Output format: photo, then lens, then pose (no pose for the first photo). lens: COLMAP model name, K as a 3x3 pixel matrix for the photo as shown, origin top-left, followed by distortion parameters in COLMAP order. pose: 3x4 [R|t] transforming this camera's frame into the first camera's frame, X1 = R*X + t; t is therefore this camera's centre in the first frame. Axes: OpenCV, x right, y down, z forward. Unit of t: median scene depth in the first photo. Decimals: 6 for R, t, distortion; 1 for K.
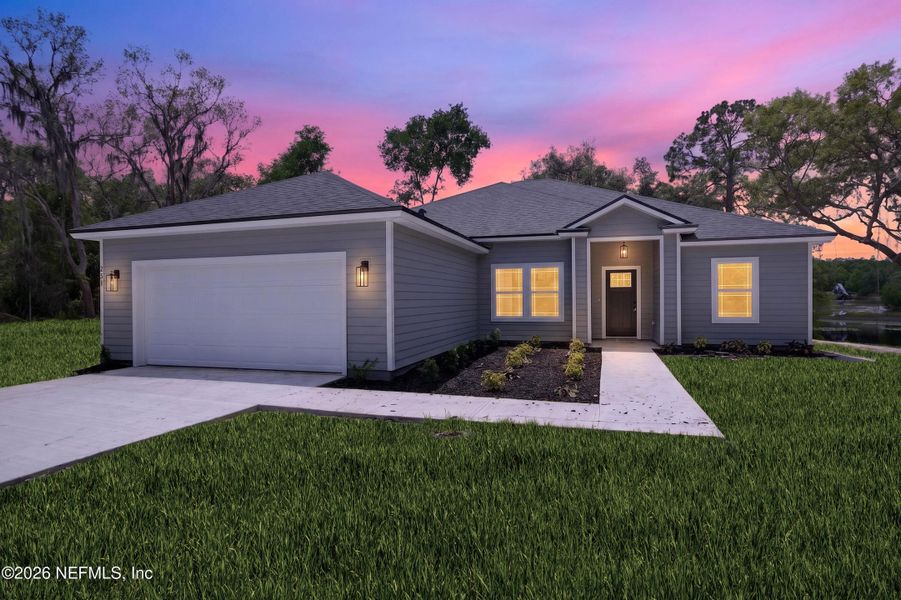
lens RADIAL K [[456.3, 0, 450.5], [0, 456.3, 300.0], [0, 0, 1]] dist [-0.000218, 0.000976]
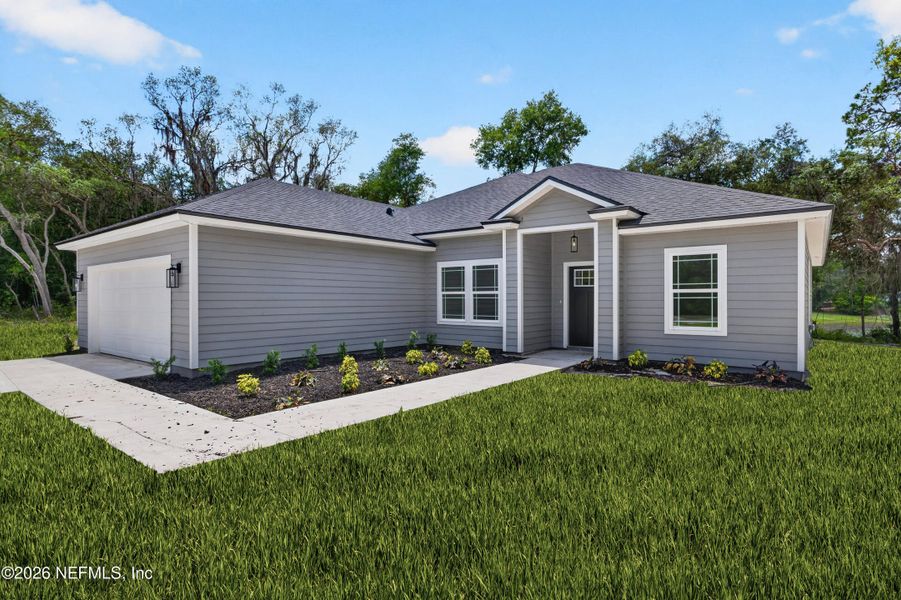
lens RADIAL K [[468.4, 0, 450.0], [0, 468.4, 304.1], [0, 0, 1]] dist [-0.003459, -0.000180]
pose [[0.931338, 0.012035, -0.363958, 0.185968], [-0.011274, 0.999928, 0.004216, 0.000598], [0.363982, 0.000177, 0.931406, 0.049176]]
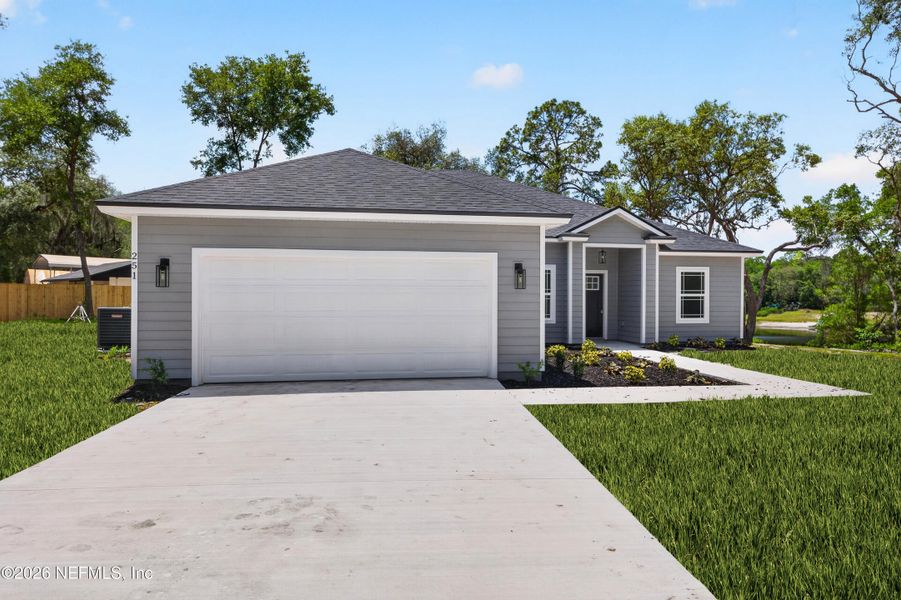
lens RADIAL K [[577.6, 0, 450.5], [0, 577.6, 300.0], [0, 0, 1]] dist [0.007482, 0.001618]
pose [[0.895626, 0.008909, 0.444720, -0.206824], [-0.008217, 0.999960, -0.003483, 0.000459], [-0.444733, -0.000535, 0.895663, -0.017204]]
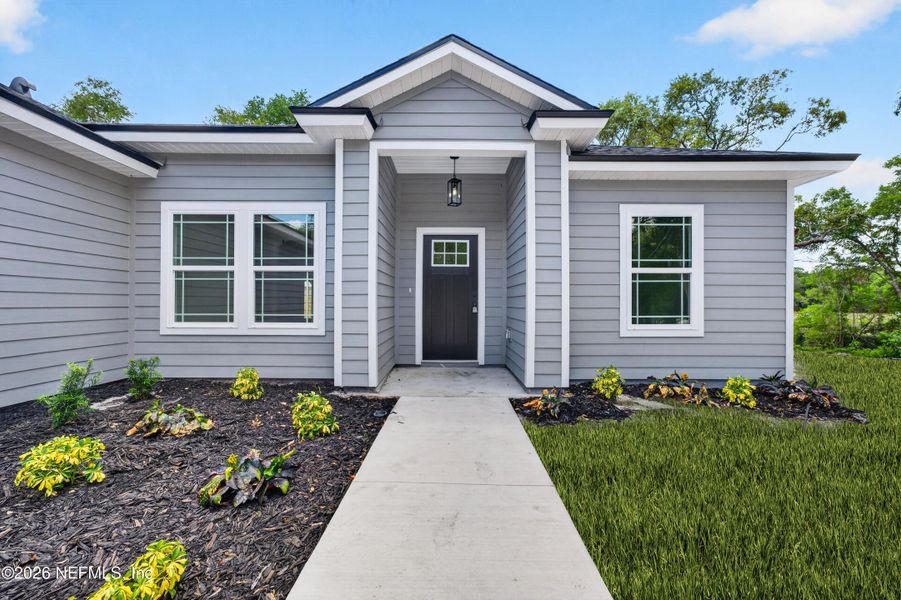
lens RADIAL K [[360.4, 0, 442.0], [0, 360.4, 301.1], [0, 0, 1]] dist [-0.002543, 0.000015]
pose [[0.959312, 0.011644, 0.282108, 0.099775], [-0.009408, 0.999913, -0.009277, 0.006254], [-0.282192, 0.006246, 0.959338, 0.243074]]
